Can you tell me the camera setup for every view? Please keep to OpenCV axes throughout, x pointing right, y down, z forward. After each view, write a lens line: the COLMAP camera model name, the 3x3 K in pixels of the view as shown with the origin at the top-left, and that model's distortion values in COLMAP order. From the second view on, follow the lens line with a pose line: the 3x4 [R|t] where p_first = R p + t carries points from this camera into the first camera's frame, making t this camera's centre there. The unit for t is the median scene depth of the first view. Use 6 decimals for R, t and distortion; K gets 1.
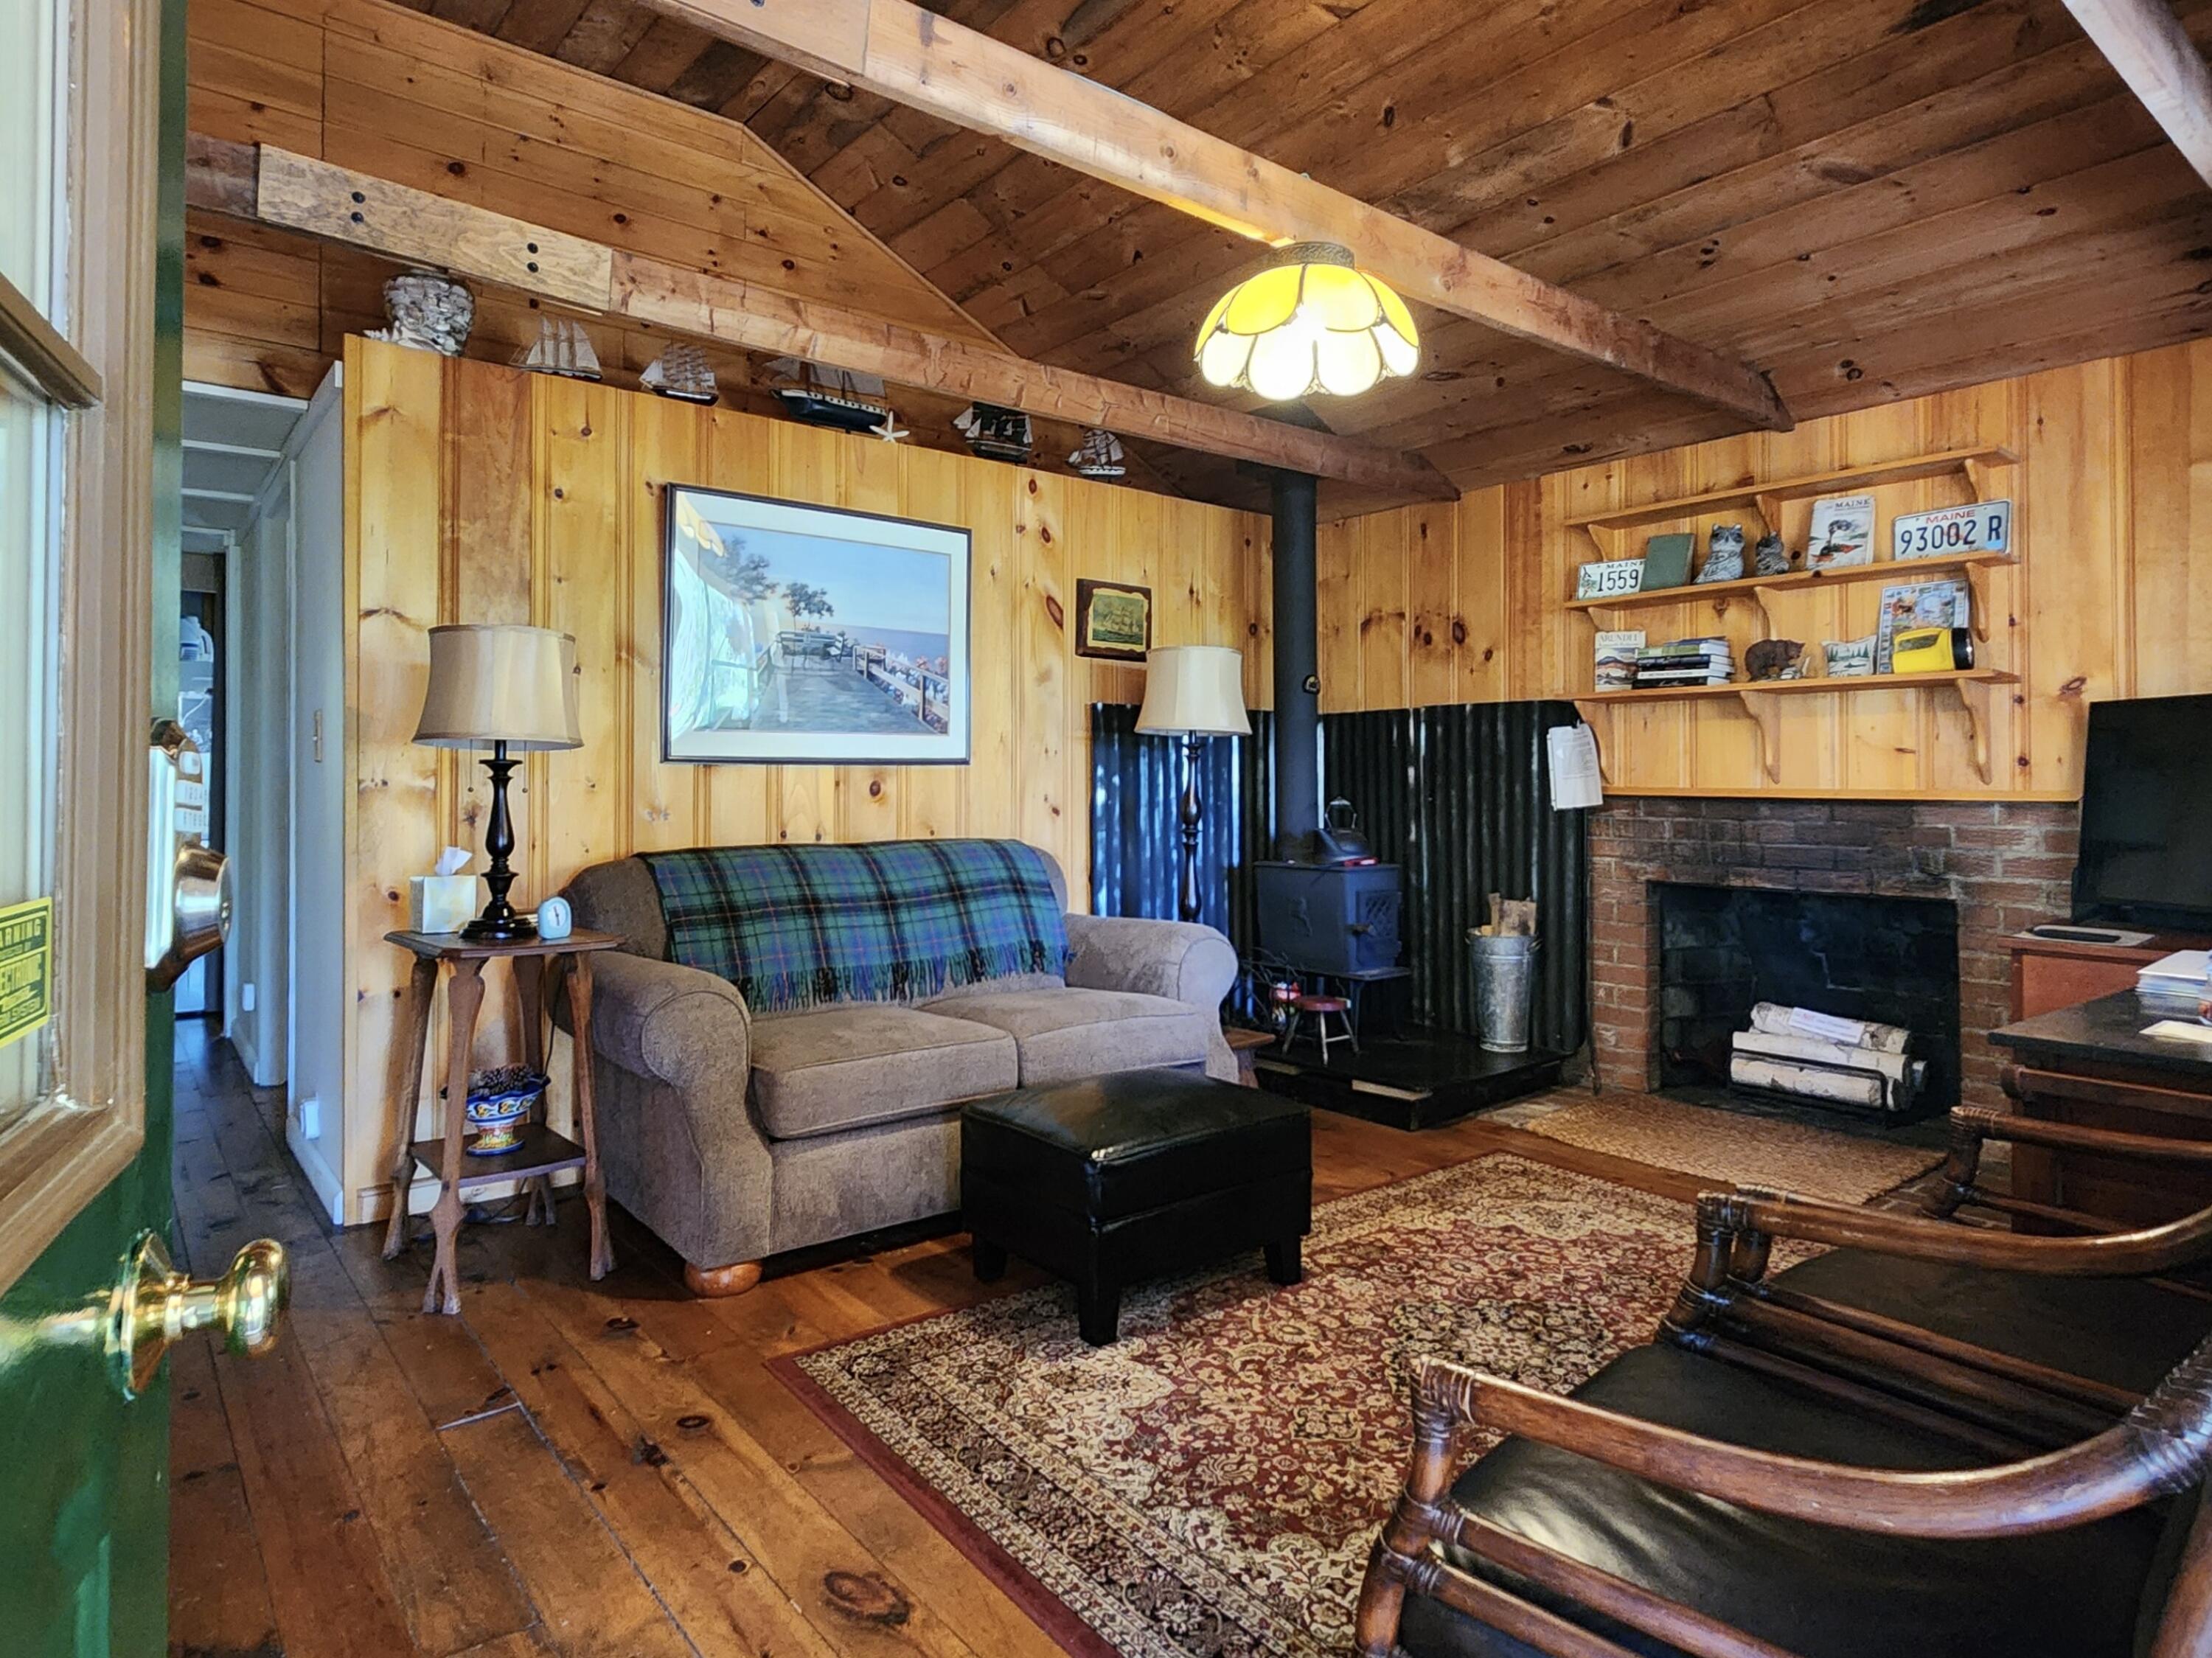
lens RADIAL K [[1299.2, 0, 1087.4], [0, 1299.2, 779.6], [0, 0, 1]] dist [0.006265, 0.000519]
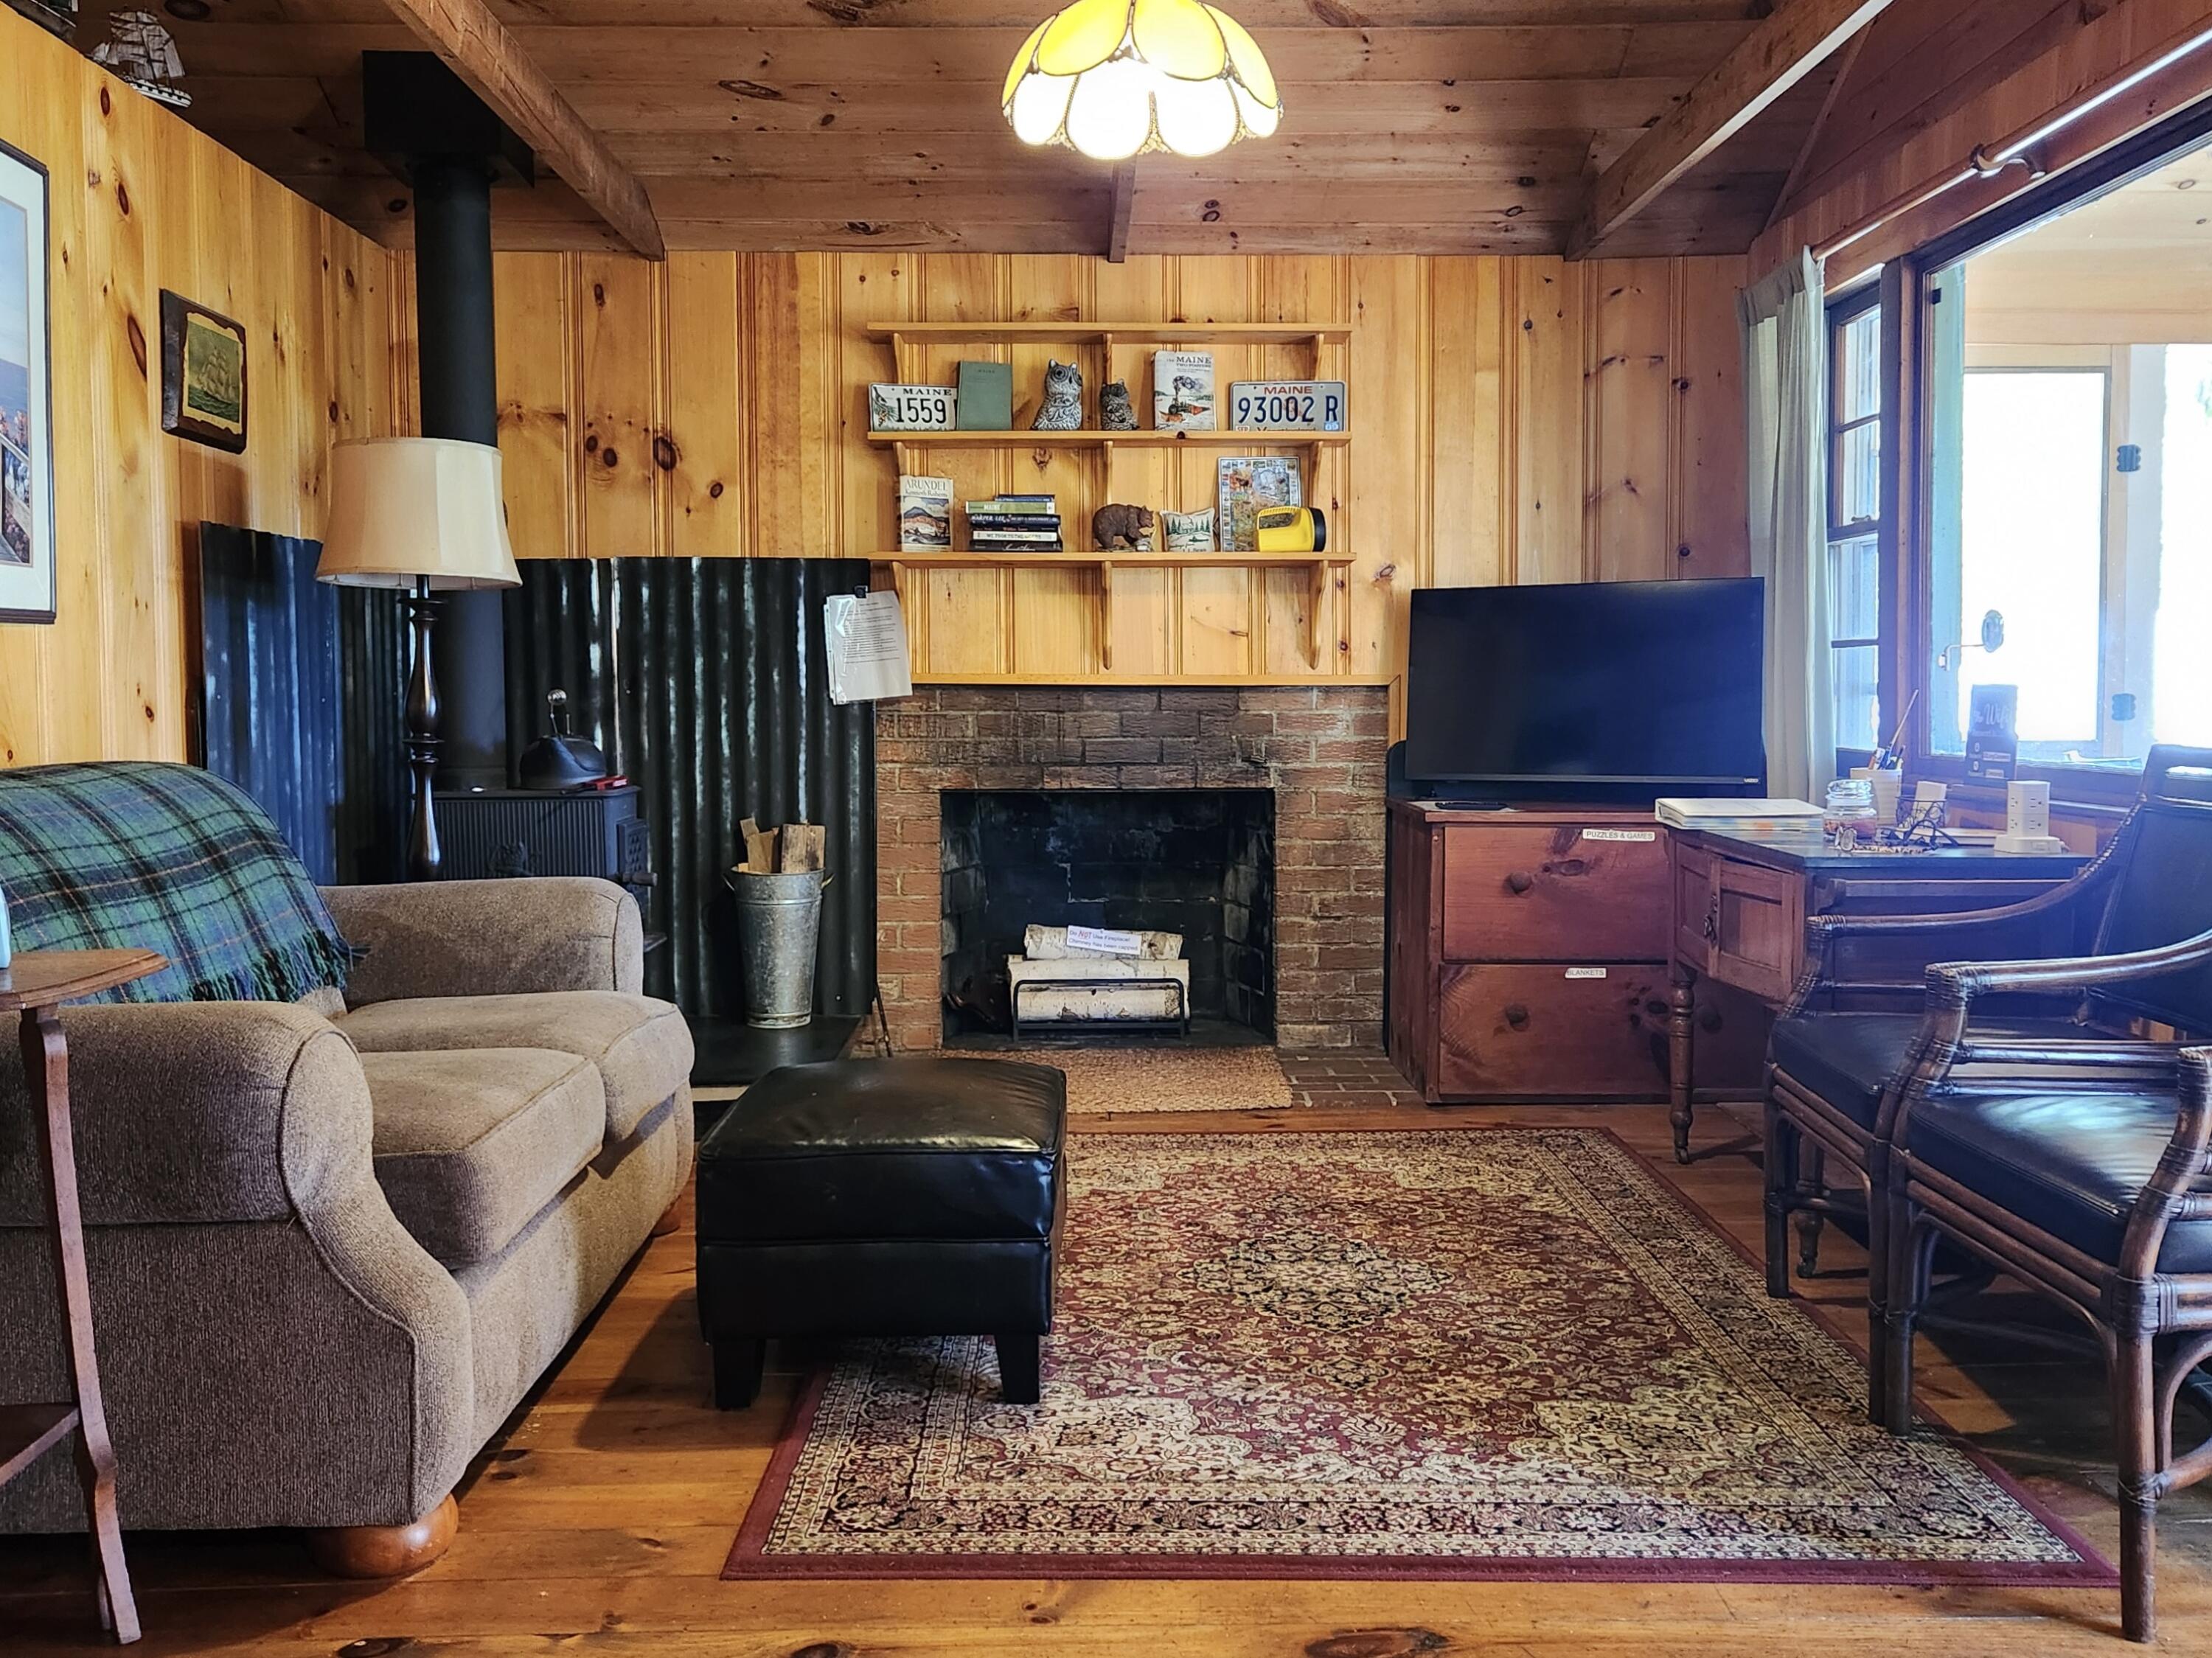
lens RADIAL K [[2036.3, 0, 1107.2], [0, 2036.3, 812.6], [0, 0, 1]] dist [0.081556, -0.033978]
pose [[0.594600, -0.050474, 0.802436, -0.578228], [0.000946, 0.998071, 0.062078, 0.014532], [-0.804021, -0.036153, 0.593501, 0.177888]]
